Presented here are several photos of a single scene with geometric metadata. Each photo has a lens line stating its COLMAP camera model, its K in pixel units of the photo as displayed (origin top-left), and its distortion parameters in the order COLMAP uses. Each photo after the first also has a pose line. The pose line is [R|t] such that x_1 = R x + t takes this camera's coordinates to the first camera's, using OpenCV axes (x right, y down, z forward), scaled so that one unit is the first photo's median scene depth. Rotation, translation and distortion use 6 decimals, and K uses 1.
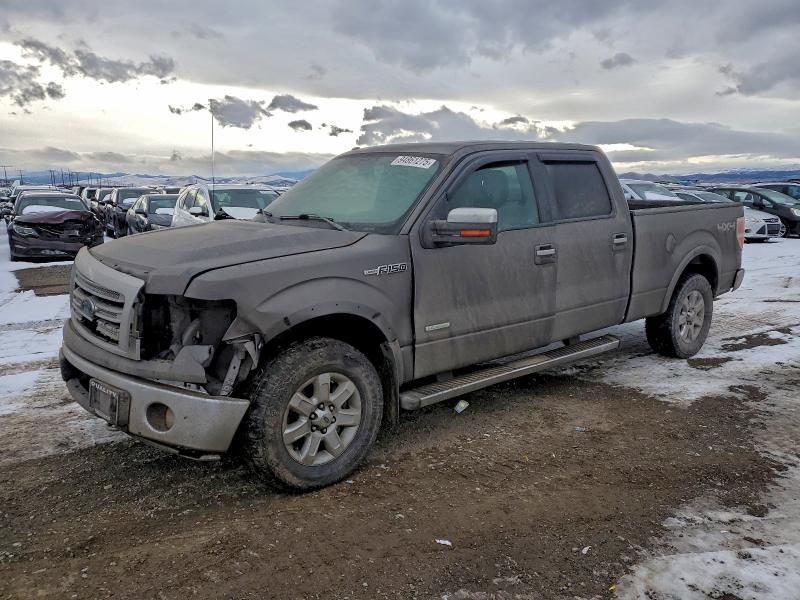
lens RADIAL K [[606.5, 0, 397.1], [0, 606.5, 308.9], [0, 0, 1]] dist [0.037676, -0.037331]
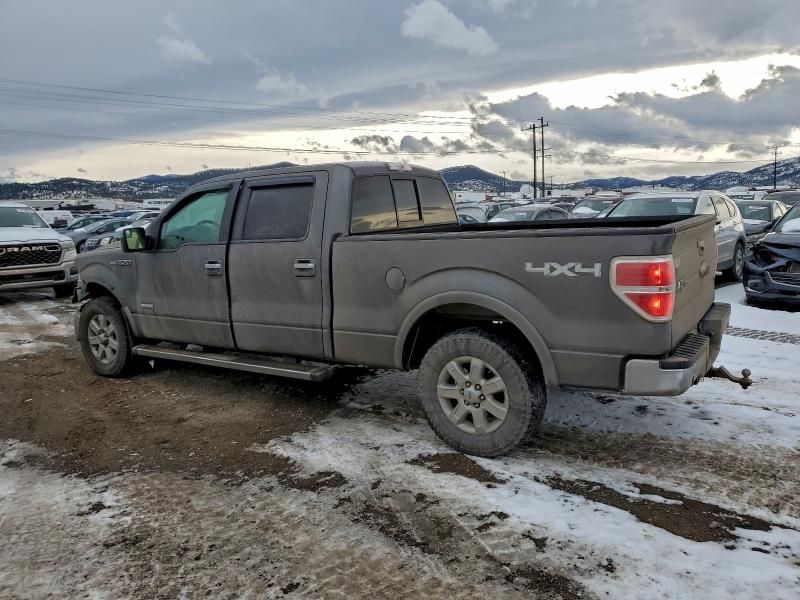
lens RADIAL K [[632.6, 0, 400.0], [0, 632.6, 300.0], [0, 0, 1]] dist [0.003891, 0.009954]
pose [[0.302420, 0.130949, -0.944137, 1.382791], [-0.156706, 0.983871, 0.086265, -0.174040], [0.940205, 0.121864, 0.318063, 0.868755]]
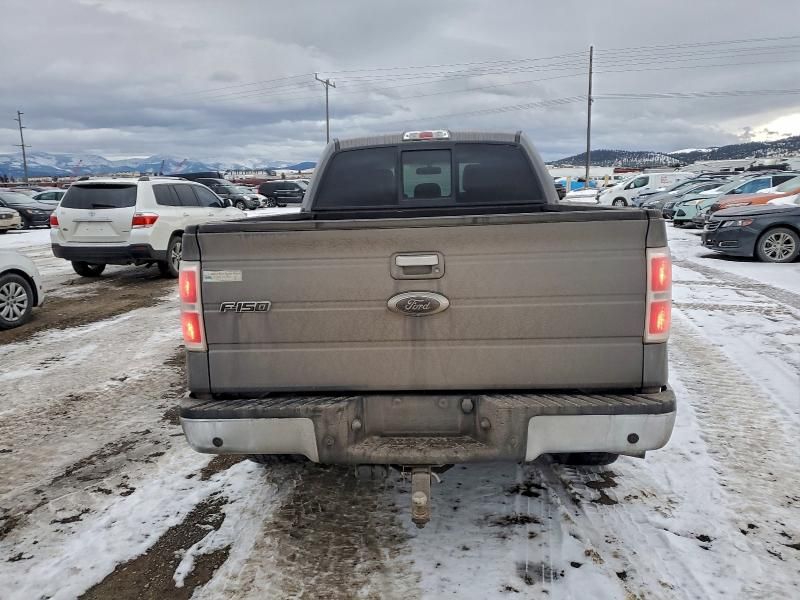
lens RADIAL K [[632.6, 0, 400.0], [0, 632.6, 300.0], [0, 0, 1]] dist [0.003891, 0.009954]
pose [[-0.682142, 0.144874, -0.716725, 1.050475], [-0.124657, 0.942788, 0.309211, -0.367108], [0.720516, 0.300270, -0.625055, 1.854200]]
